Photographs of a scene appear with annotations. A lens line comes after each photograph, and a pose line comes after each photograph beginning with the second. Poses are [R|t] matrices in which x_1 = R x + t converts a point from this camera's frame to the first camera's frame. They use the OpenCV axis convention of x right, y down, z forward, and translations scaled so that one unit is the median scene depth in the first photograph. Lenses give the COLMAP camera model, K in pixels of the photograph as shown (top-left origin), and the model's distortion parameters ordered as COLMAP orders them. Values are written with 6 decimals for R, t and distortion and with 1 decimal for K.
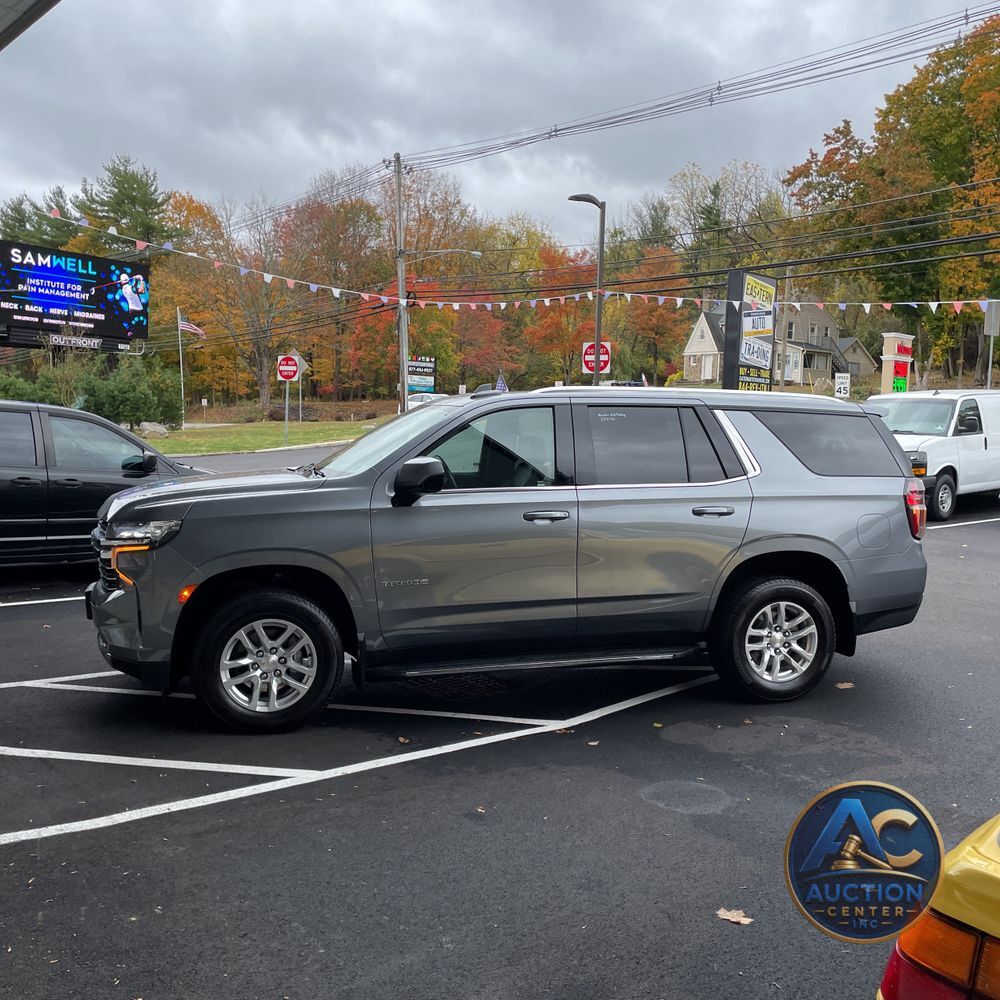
lens RADIAL K [[1008.2, 0, 519.4], [0, 1008.2, 501.2], [0, 0, 1]] dist [0.090503, -0.121766]
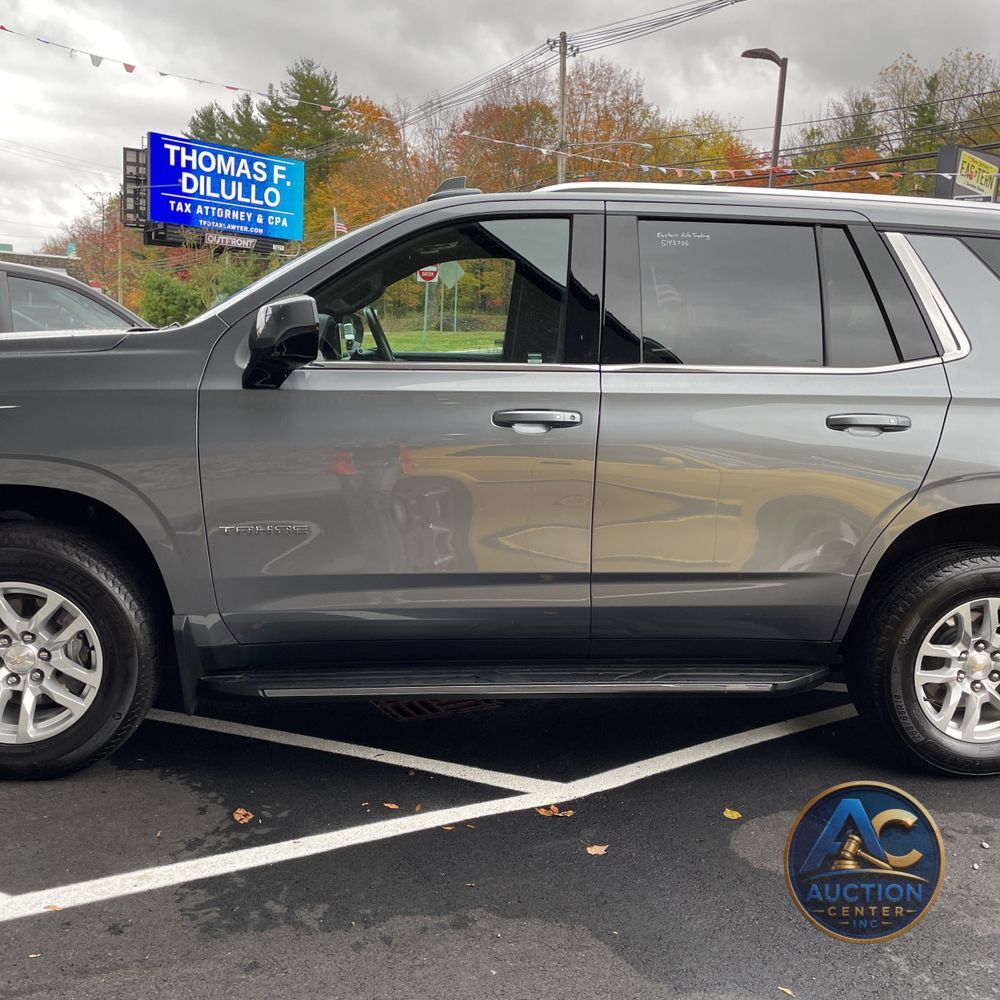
lens RADIAL K [[1007.0, 0, 513.9], [0, 1007.0, 503.7], [0, 0, 1]] dist [0.107487, -0.142226]
pose [[0.983967, 0.052447, -0.170463, 0.019045], [-0.038404, 0.995669, 0.084665, 0.002600], [0.174165, -0.076762, 0.981720, 0.082362]]
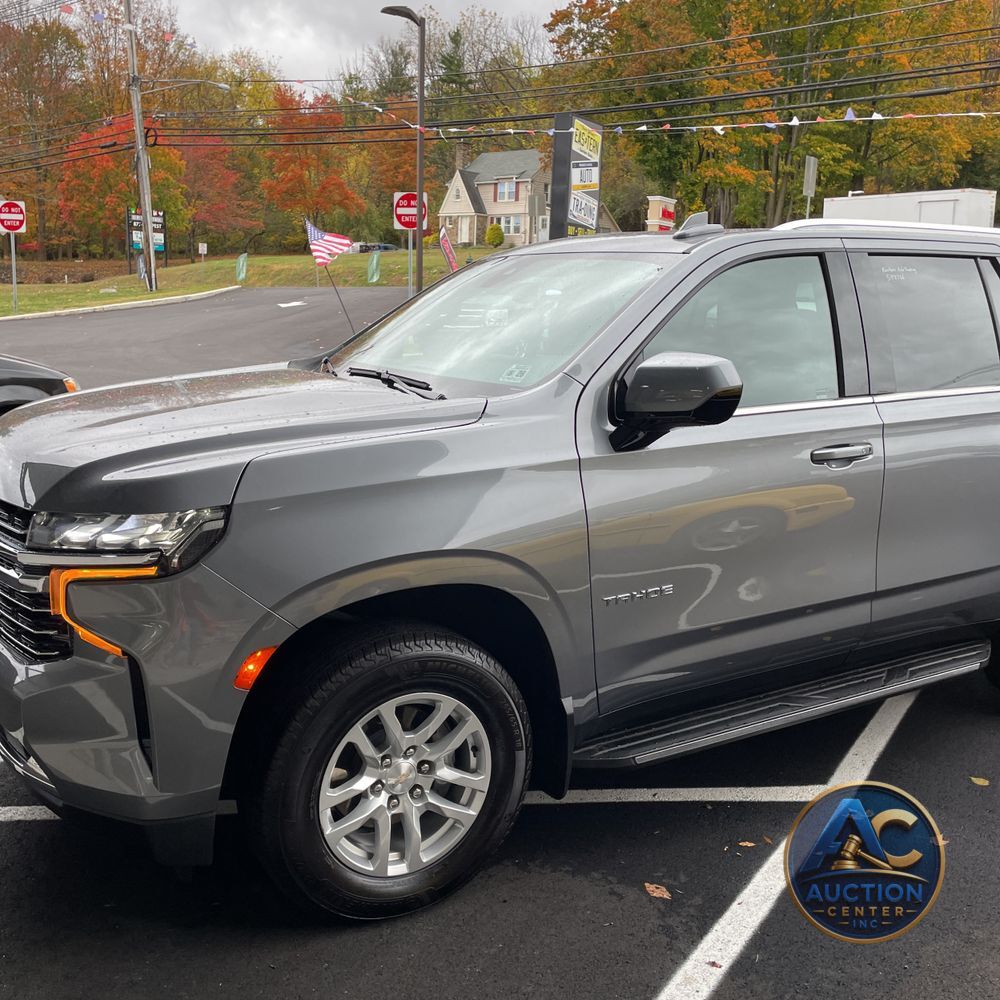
lens RADIAL K [[1007.6, 0, 494.9], [0, 1007.6, 501.4], [0, 0, 1]] dist [0.093919, -0.130483]
pose [[0.971739, -0.046102, 0.231511, -0.051621], [0.015759, 0.991225, 0.131243, -0.006401], [-0.235530, -0.123885, 0.963939, 0.087427]]
